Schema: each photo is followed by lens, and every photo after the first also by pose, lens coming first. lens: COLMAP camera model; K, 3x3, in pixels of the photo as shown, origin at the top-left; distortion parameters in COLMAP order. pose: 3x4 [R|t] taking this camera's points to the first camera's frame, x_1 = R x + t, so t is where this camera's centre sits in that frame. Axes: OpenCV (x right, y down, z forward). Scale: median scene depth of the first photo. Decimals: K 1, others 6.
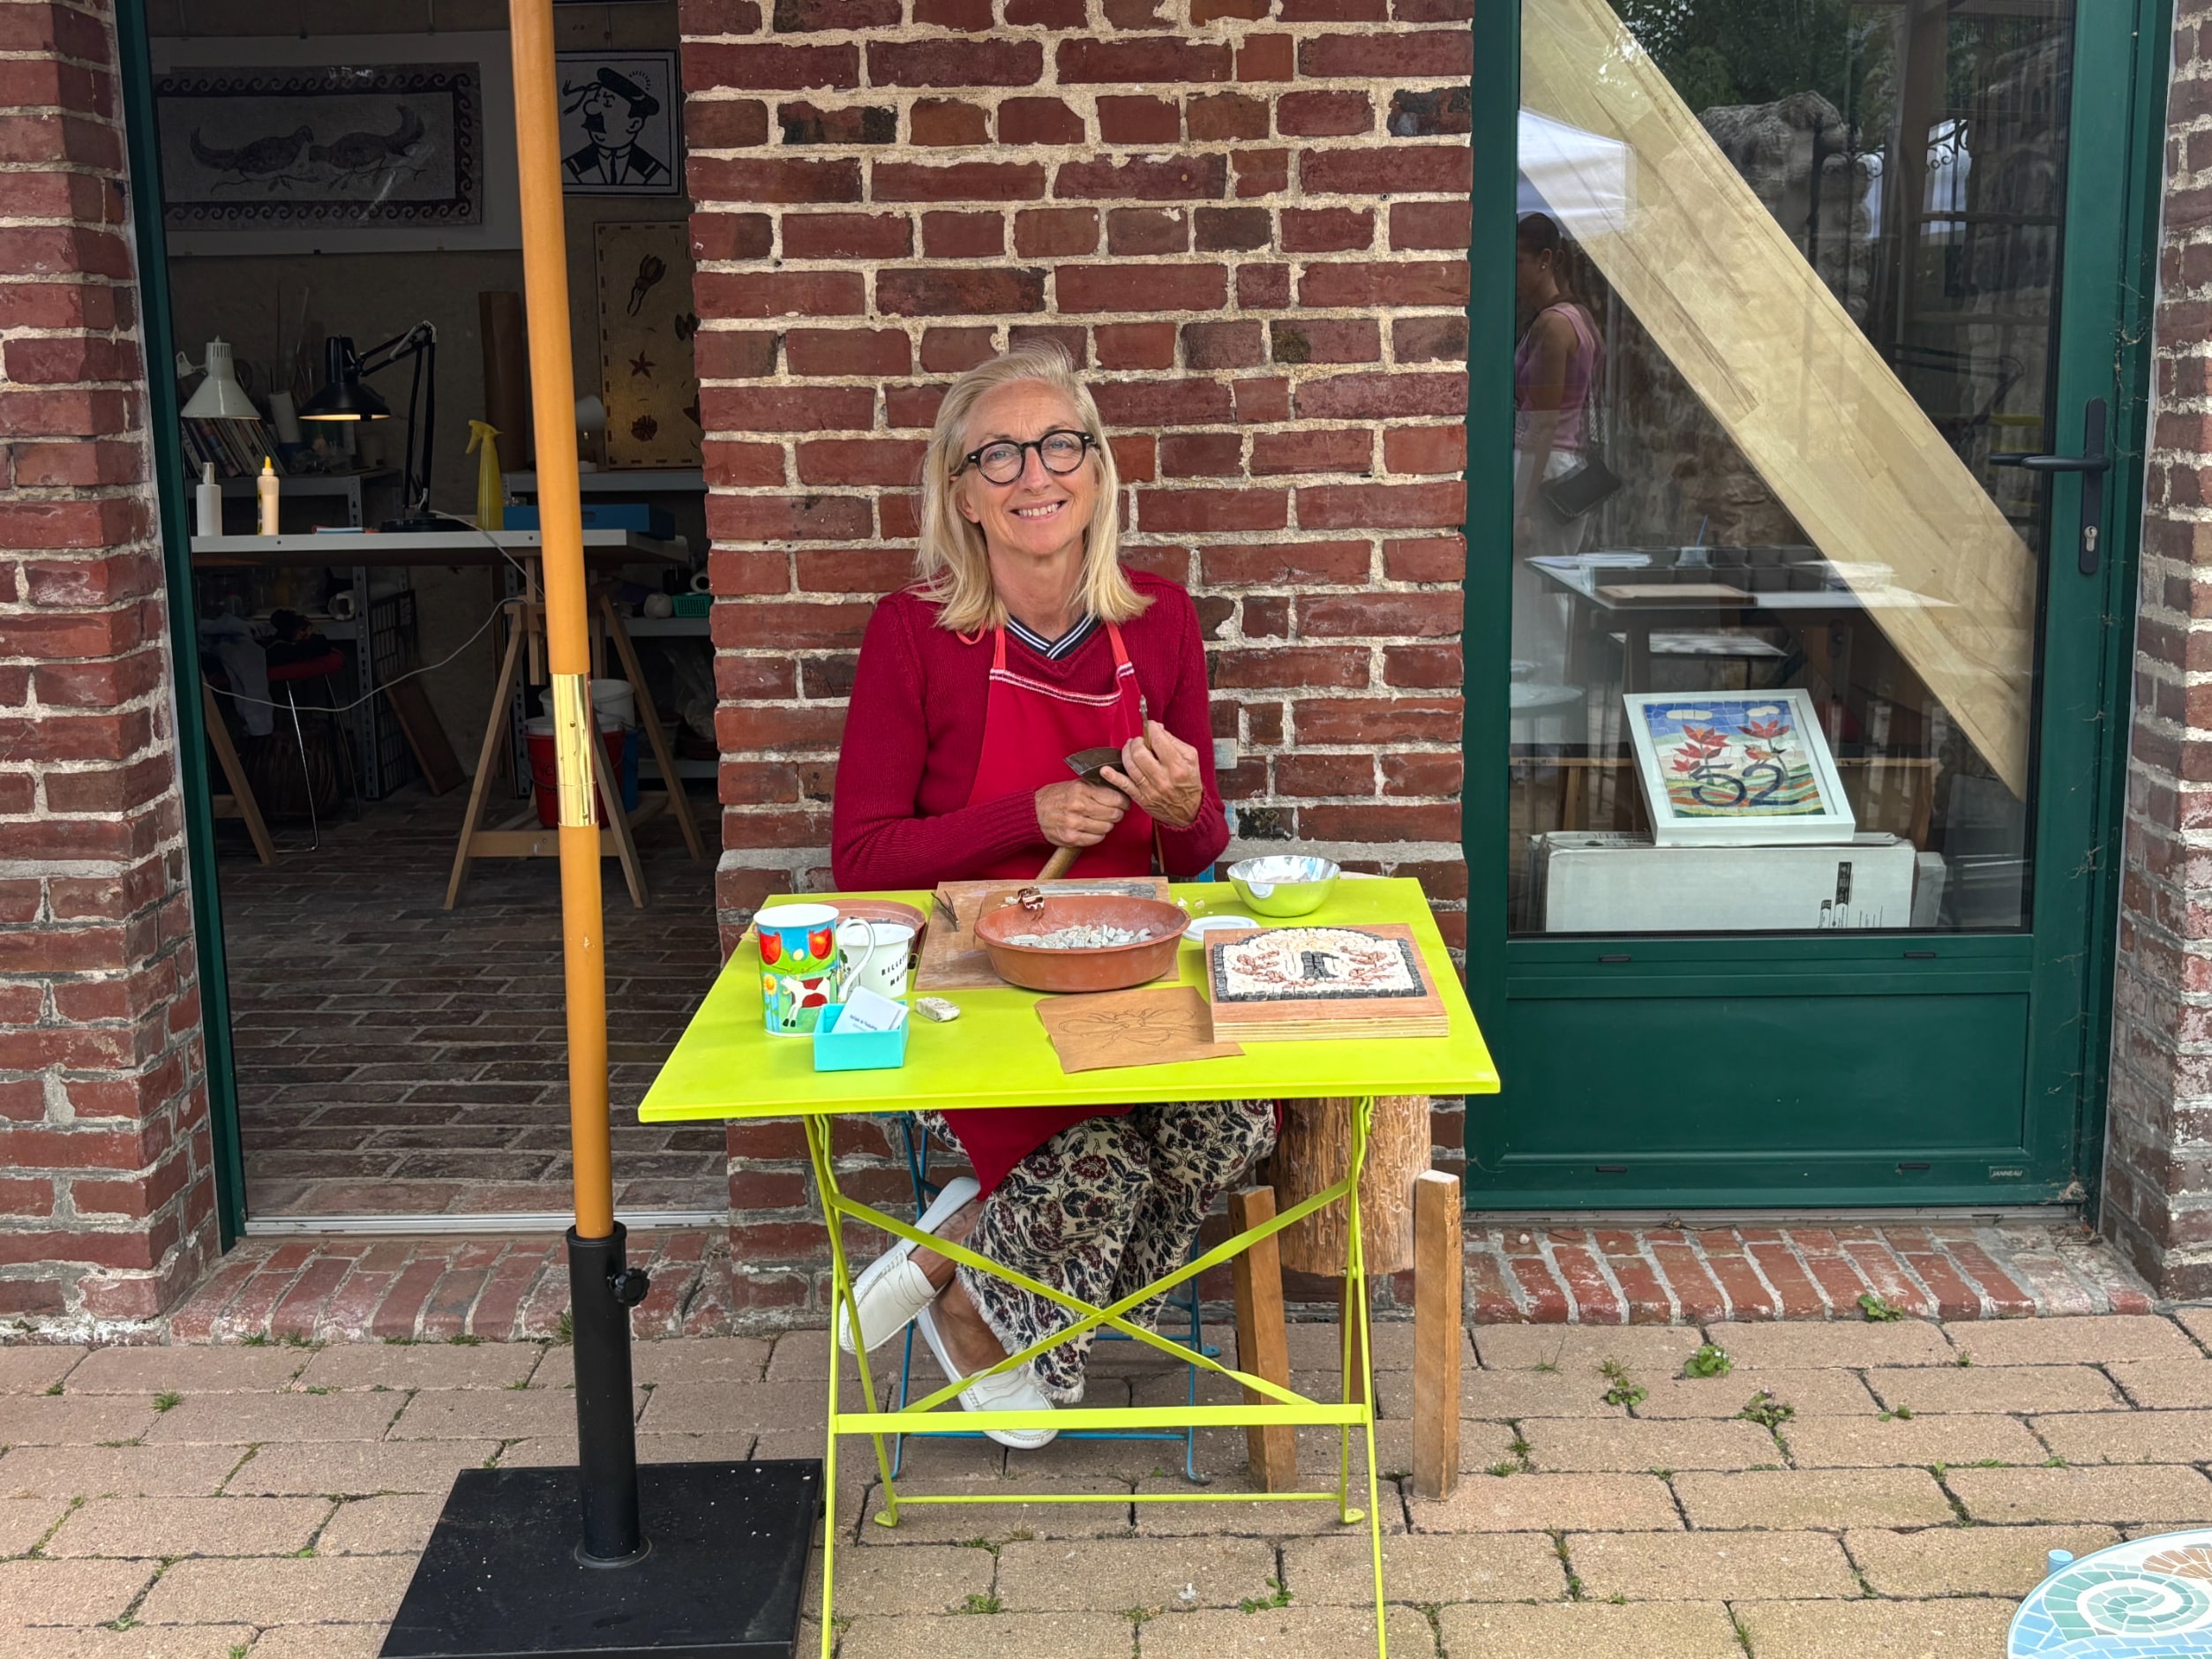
lens RADIAL K [[2577.4, 0, 1106.3], [0, 2577.4, 828.0], [0, 0, 1]] dist [0.000009, 0.000000]
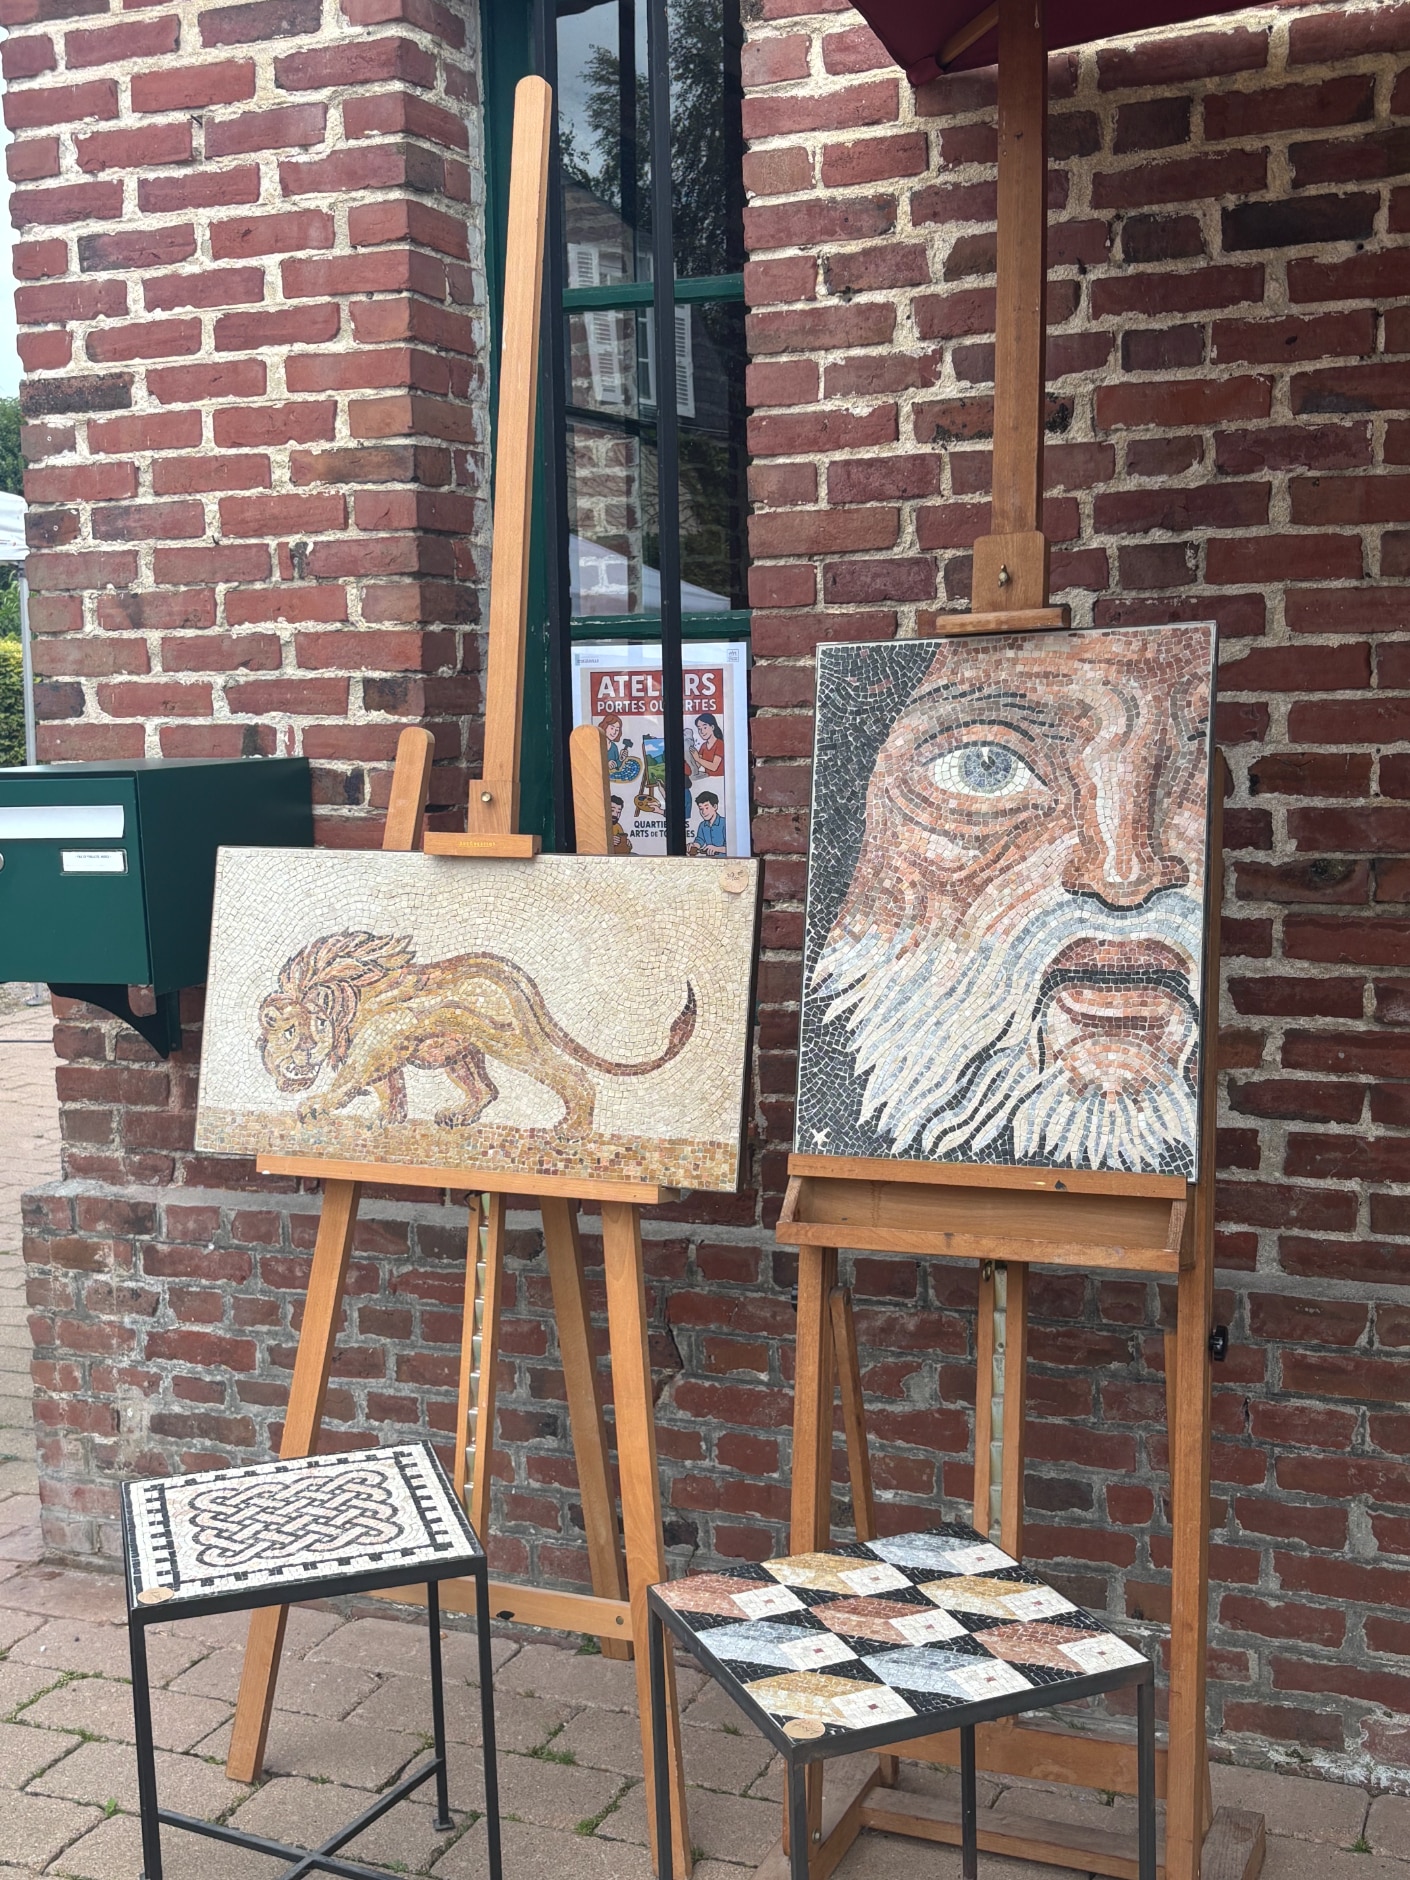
lens RADIAL K [[2190.4, 0, 704.9], [0, 2190.4, 942.1], [0, 0, 1]] dist [0.000009, 0.000000]
pose [[0.923558, 0.037954, -0.381575, -0.330922], [-0.064440, 0.996300, -0.056872, -0.052261], [0.378005, 0.077113, 0.922587, 0.133358]]
